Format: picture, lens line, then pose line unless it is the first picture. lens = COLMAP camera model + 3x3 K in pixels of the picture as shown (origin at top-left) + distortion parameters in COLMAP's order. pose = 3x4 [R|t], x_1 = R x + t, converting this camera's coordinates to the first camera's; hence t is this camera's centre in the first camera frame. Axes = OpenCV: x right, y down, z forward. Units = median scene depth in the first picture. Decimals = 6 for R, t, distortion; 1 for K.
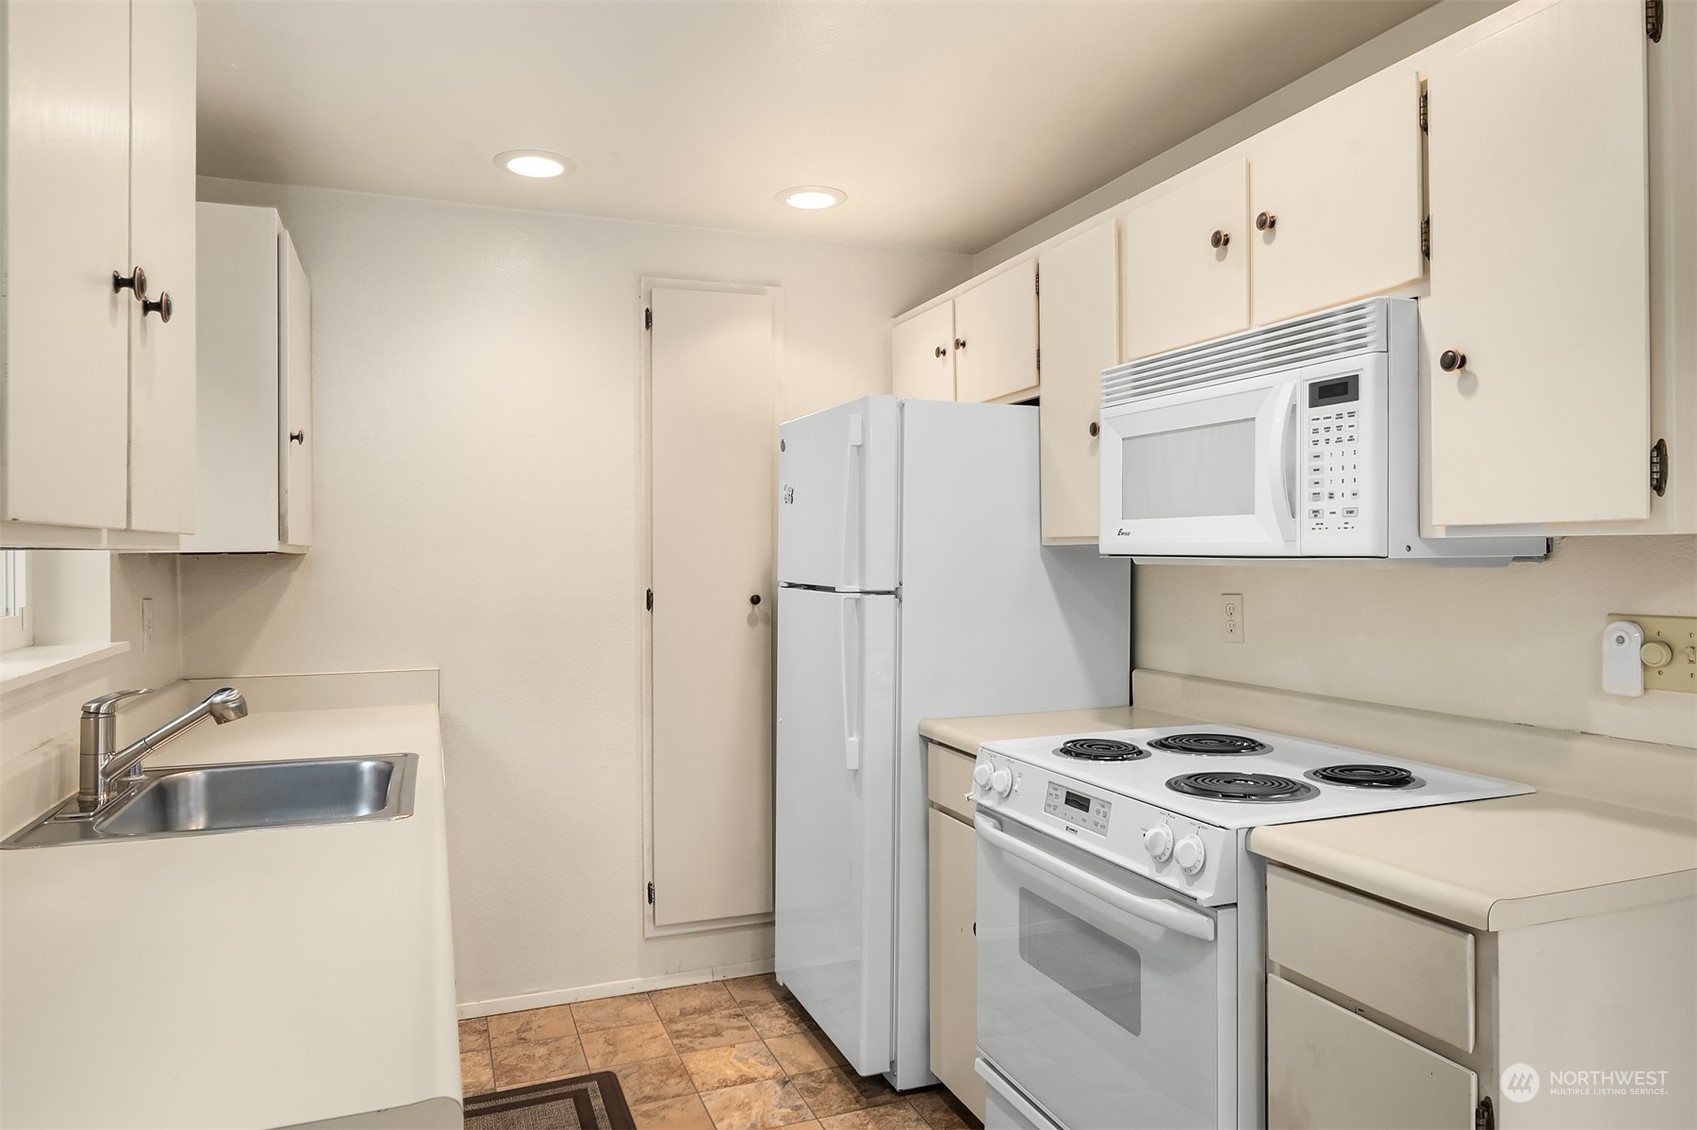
lens RADIAL K [[1127.0, 0, 860.5], [0, 1127.0, 555.9], [0, 0, 1]] dist [0.027071, -0.012550]
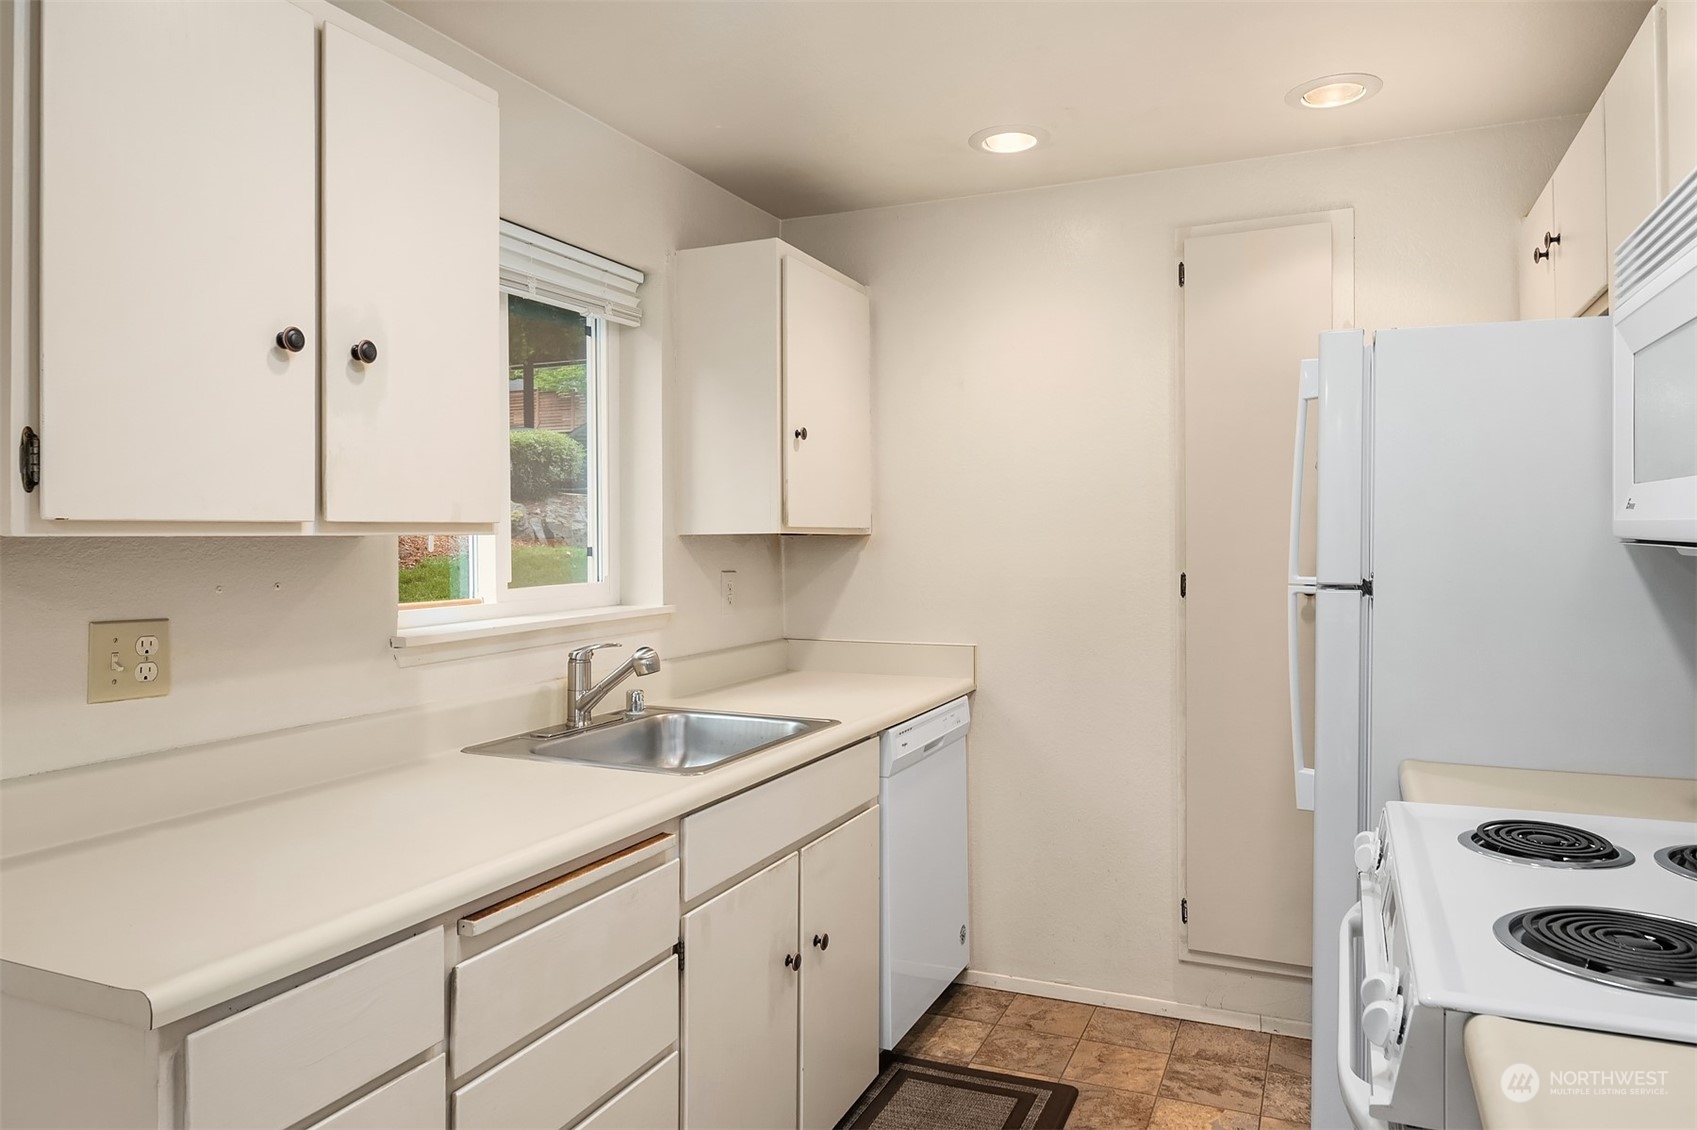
lens RADIAL K [[1127.0, 0, 877.6], [0, 1127.0, 536.8], [0, 0, 1]] dist [0.027071, -0.012550]
pose [[0.716020, 0.002416, -0.698076, 0.301600], [-0.000779, 0.999996, 0.002662, -0.003077], [0.698080, -0.001362, 0.716019, 0.204917]]
